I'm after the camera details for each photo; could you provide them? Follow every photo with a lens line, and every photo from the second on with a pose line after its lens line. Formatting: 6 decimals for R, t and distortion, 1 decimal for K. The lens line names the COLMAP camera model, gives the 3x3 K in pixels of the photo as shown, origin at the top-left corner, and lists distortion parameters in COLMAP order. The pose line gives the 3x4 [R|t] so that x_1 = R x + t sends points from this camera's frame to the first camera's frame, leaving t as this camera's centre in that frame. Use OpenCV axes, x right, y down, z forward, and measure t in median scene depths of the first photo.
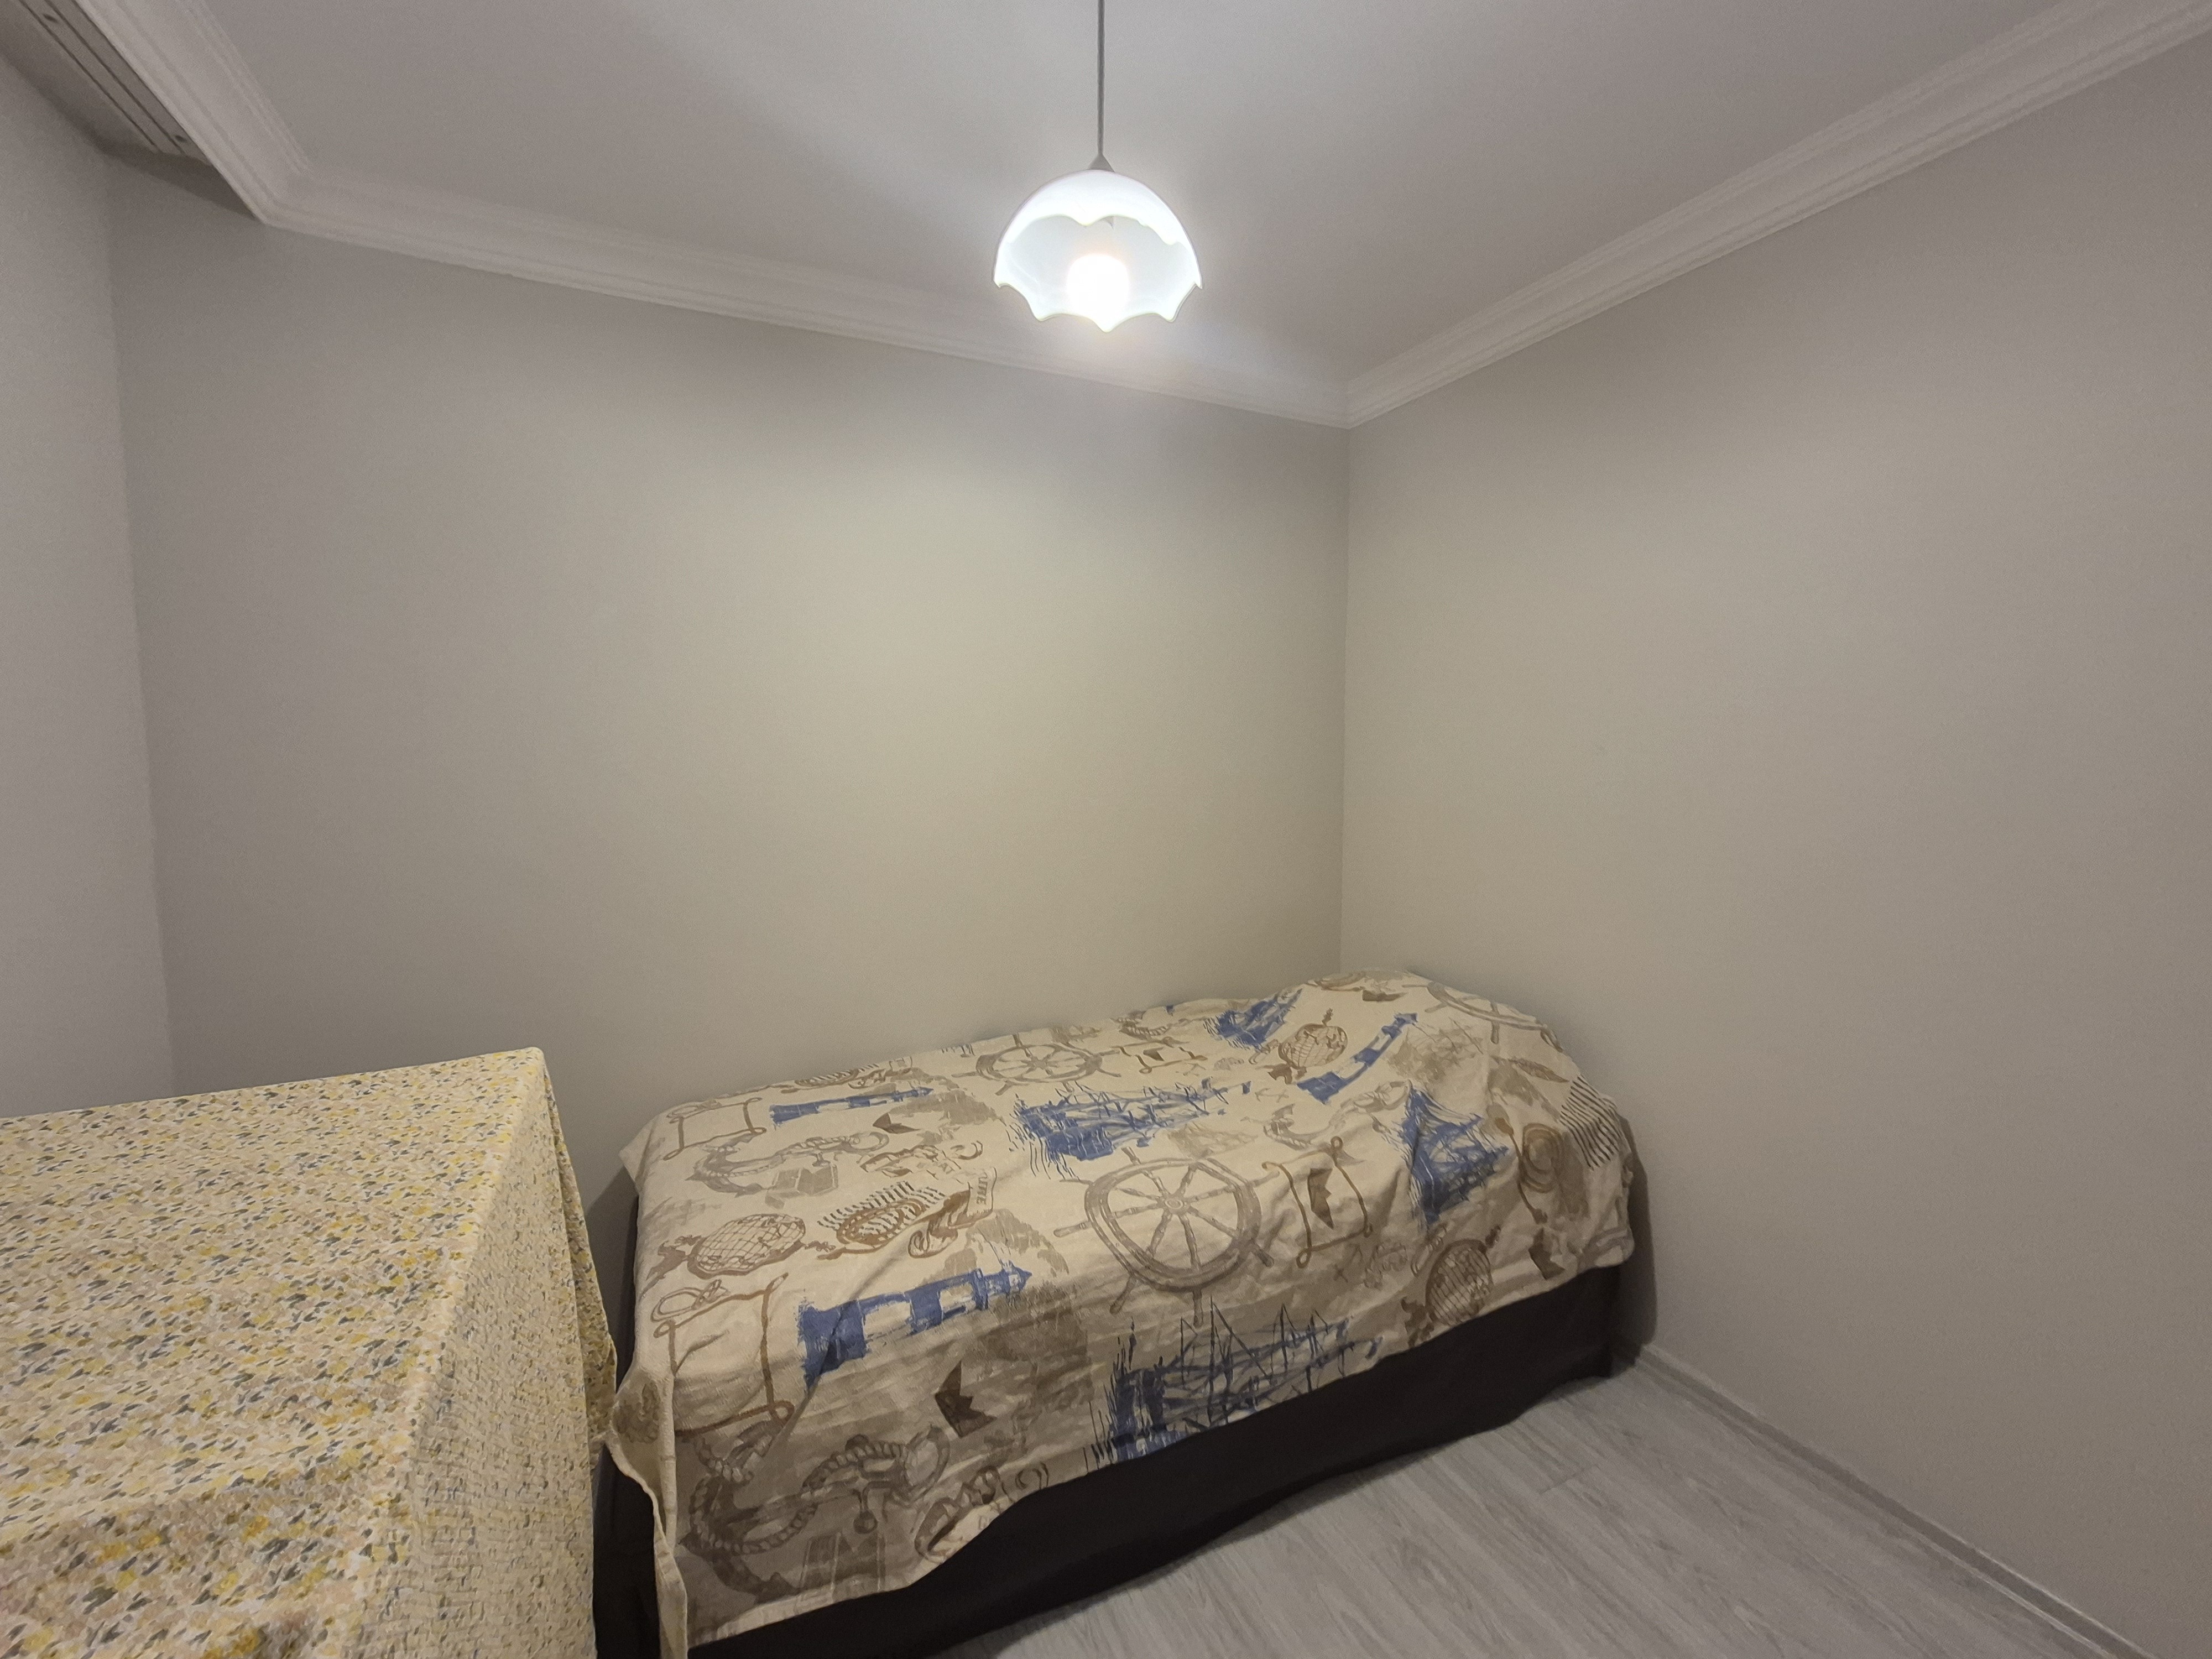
lens RADIAL K [[872.5, 0, 1096.3], [0, 872.5, 830.5], [0, 0, 1]] dist [0.004207, -0.000797]
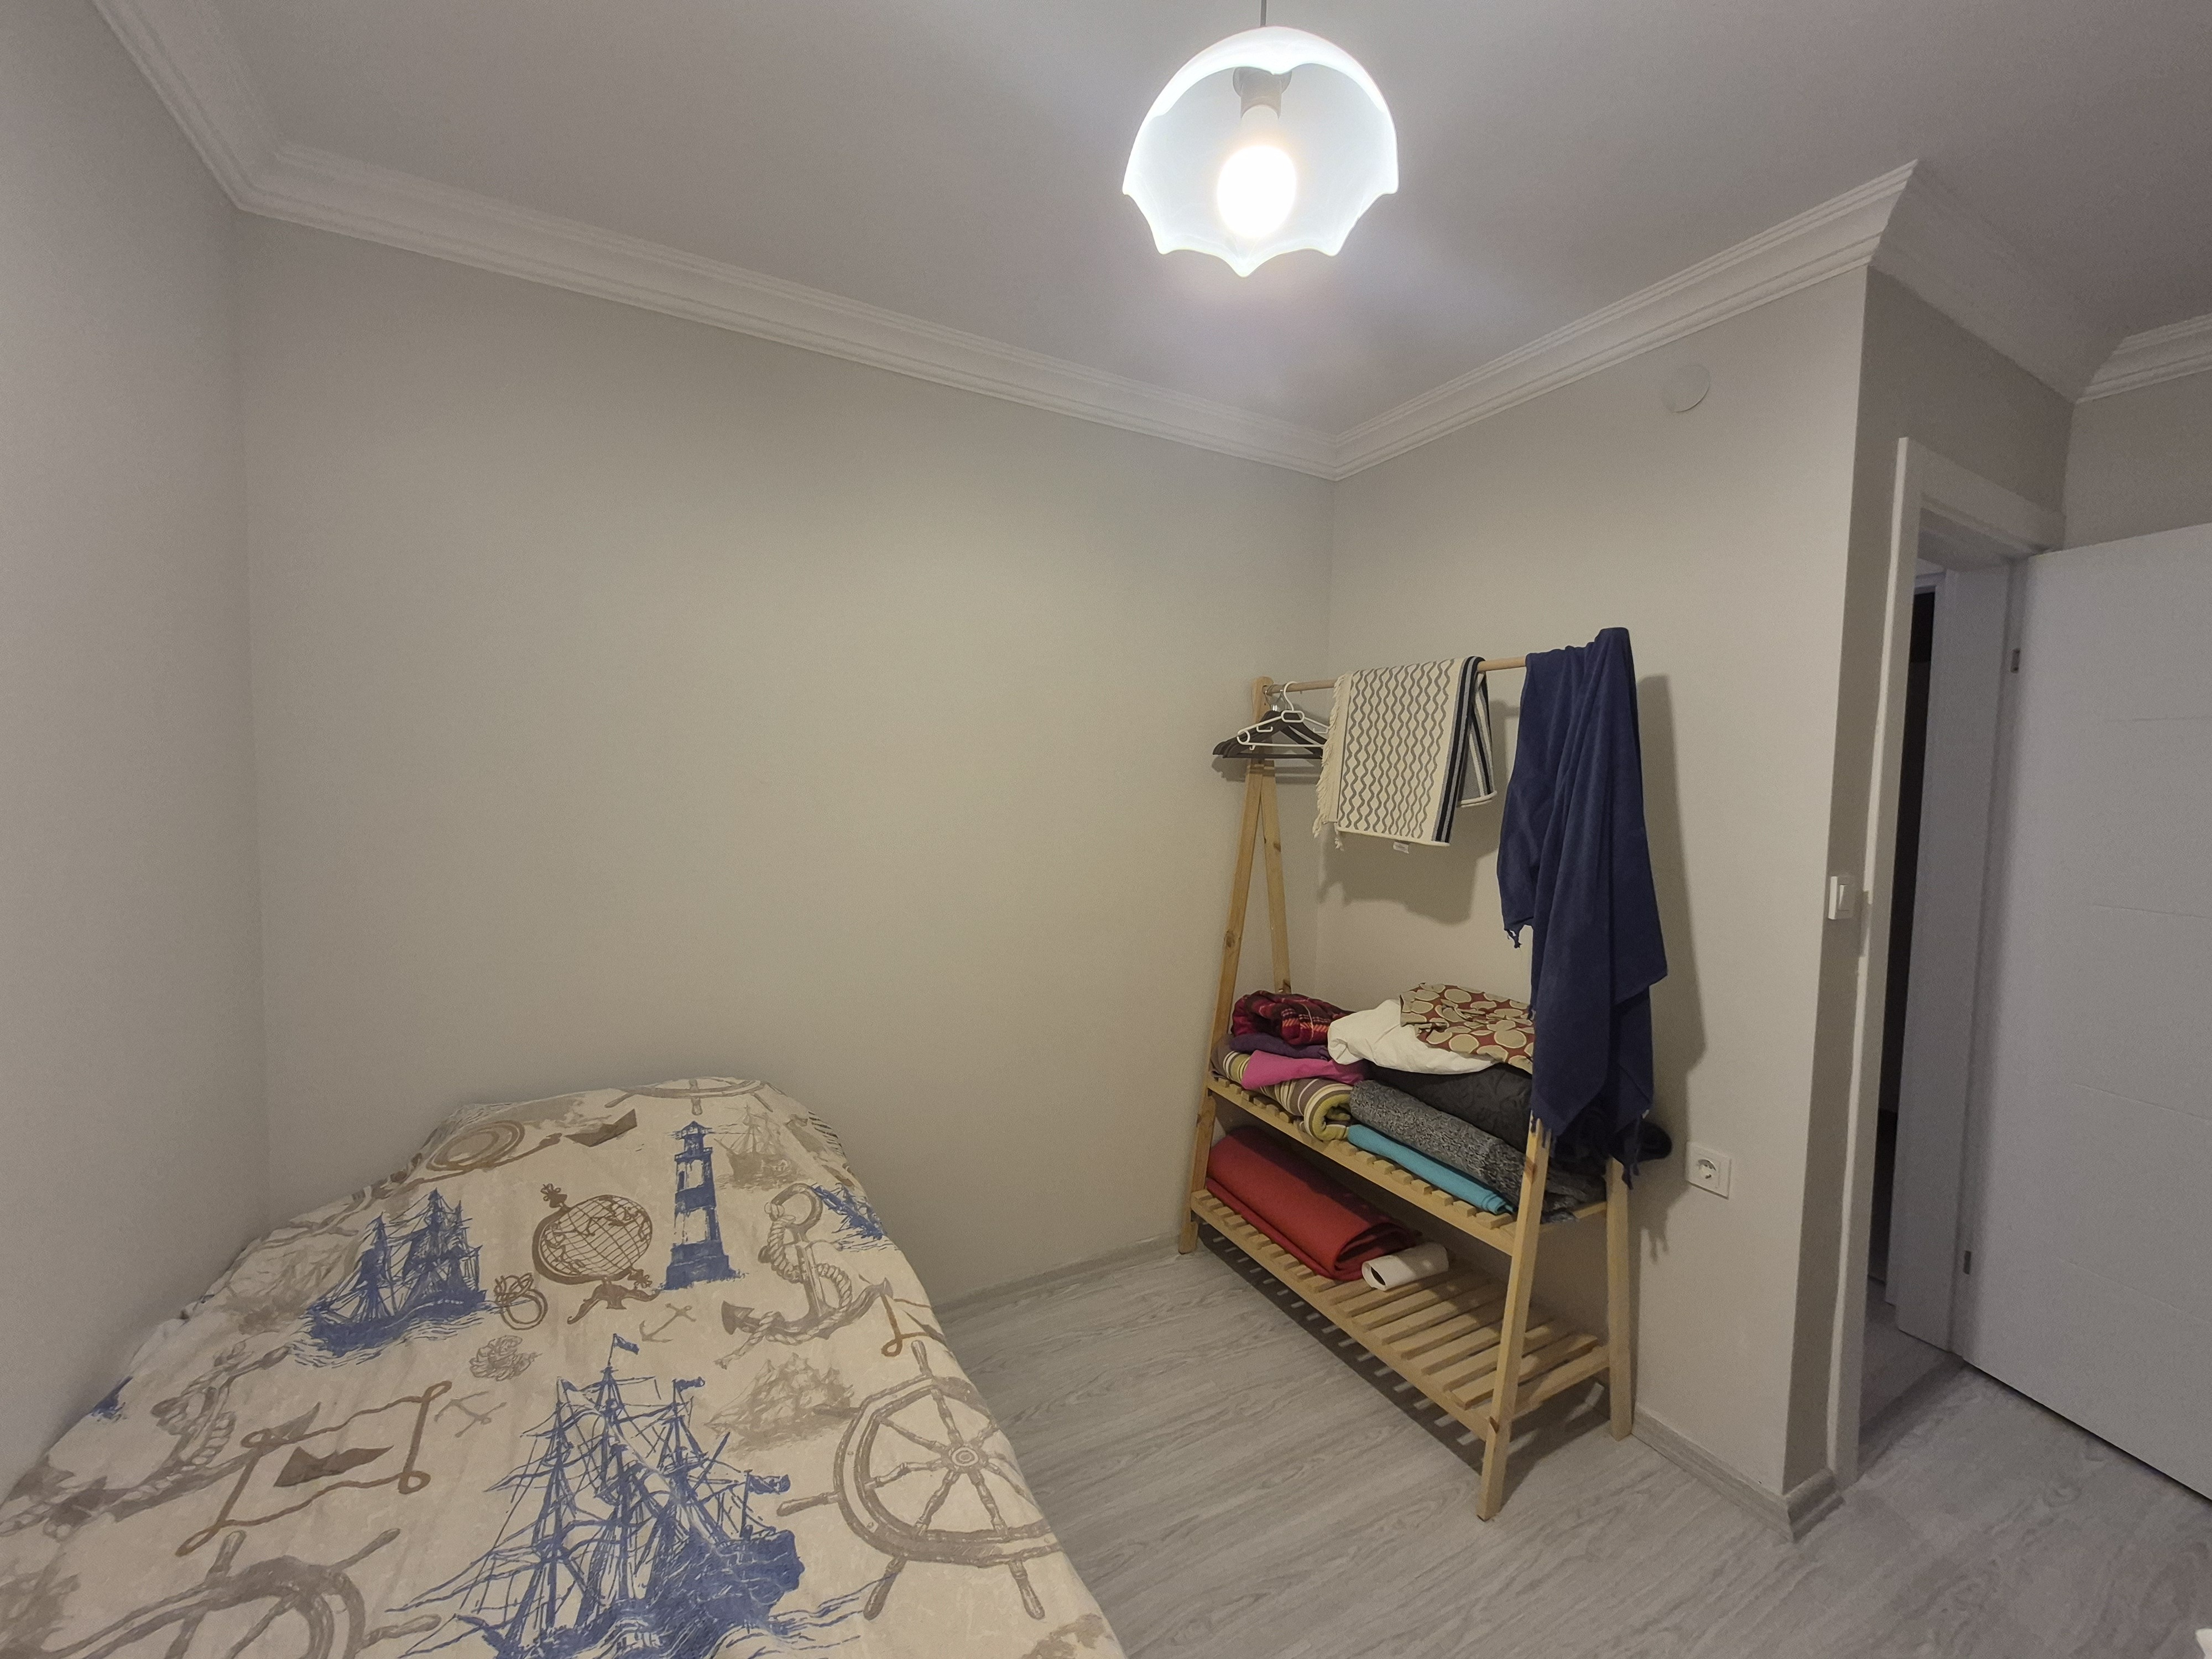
lens RADIAL K [[872.5, 0, 1098.2], [0, 872.5, 831.6], [0, 0, 1]] dist [0.004207, -0.000797]
pose [[-0.045026, -0.069868, 0.996540, -0.424053], [0.080411, 0.994061, 0.073327, -0.080786], [-0.995744, 0.083434, -0.039140, 0.651658]]
